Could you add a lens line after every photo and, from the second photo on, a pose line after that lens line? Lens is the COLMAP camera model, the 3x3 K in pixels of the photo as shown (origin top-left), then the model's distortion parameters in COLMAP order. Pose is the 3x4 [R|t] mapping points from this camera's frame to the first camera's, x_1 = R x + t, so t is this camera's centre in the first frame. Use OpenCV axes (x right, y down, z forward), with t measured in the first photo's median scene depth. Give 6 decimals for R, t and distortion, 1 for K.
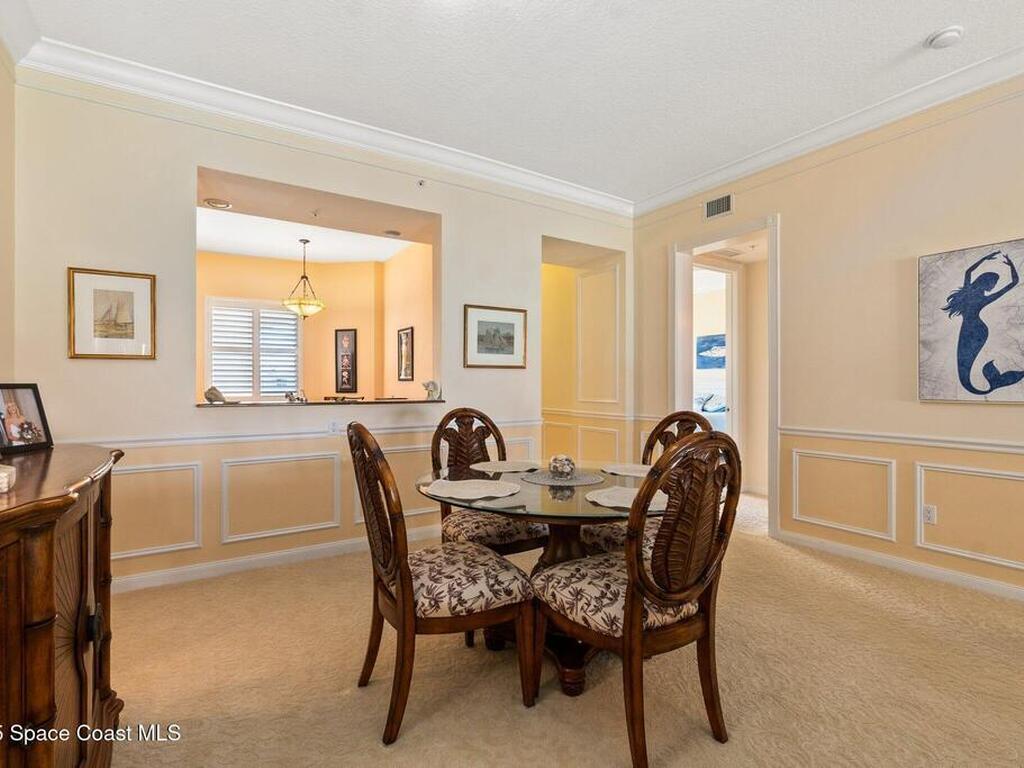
lens RADIAL K [[498.0, 0, 497.5], [0, 498.0, 395.5], [0, 0, 1]] dist [-0.018169, 0.000464]
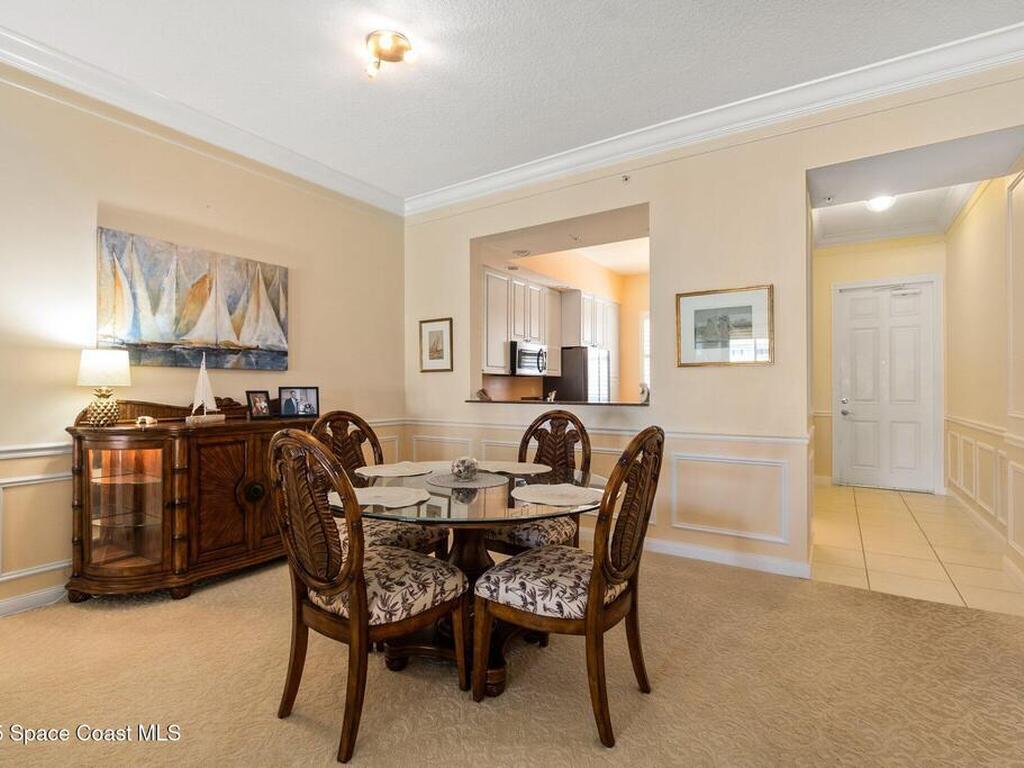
lens RADIAL K [[498.0, 0, 497.5], [0, 498.0, 395.5], [0, 0, 1]] dist [-0.018169, 0.000464]
pose [[0.397202, 0.013556, -0.917631, 0.622724], [-0.018429, 0.999807, 0.006793, -0.006959], [0.917546, 0.014213, 0.397375, 0.383790]]
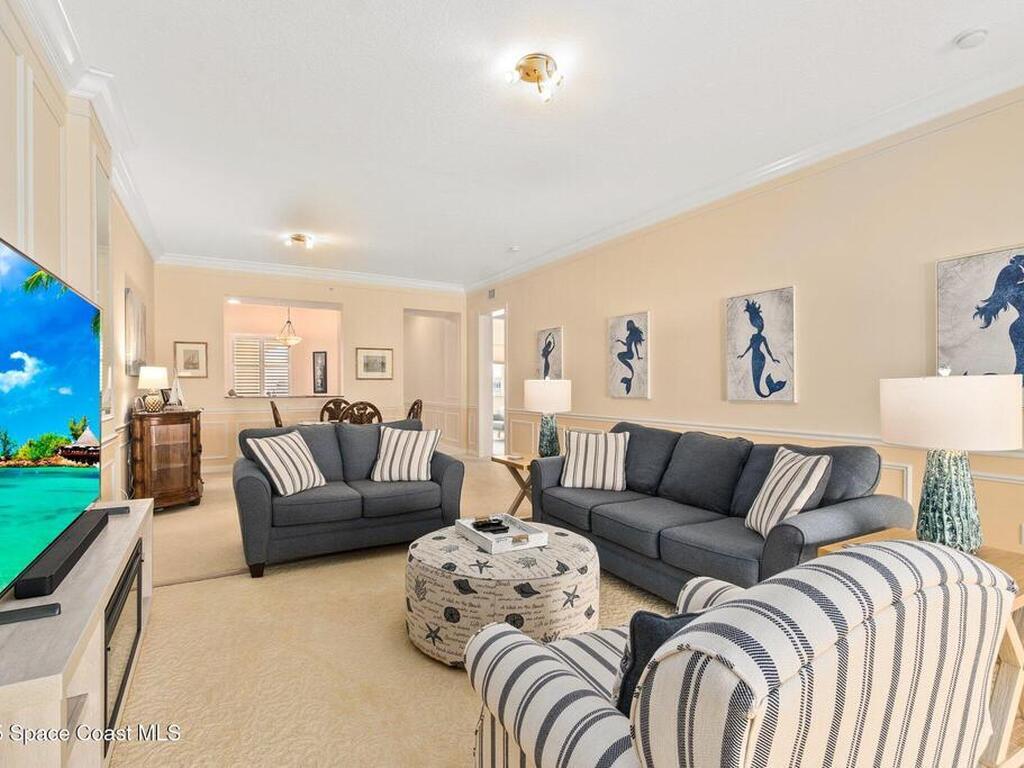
lens RADIAL K [[498.0, 0, 497.5], [0, 498.0, 395.5], [0, 0, 1]] dist [-0.018169, 0.000464]
pose [[0.998984, 0.005268, -0.044753, 0.599740], [-0.005654, 0.999948, -0.008519, 0.021599], [0.044706, 0.008763, 0.998962, -0.967676]]
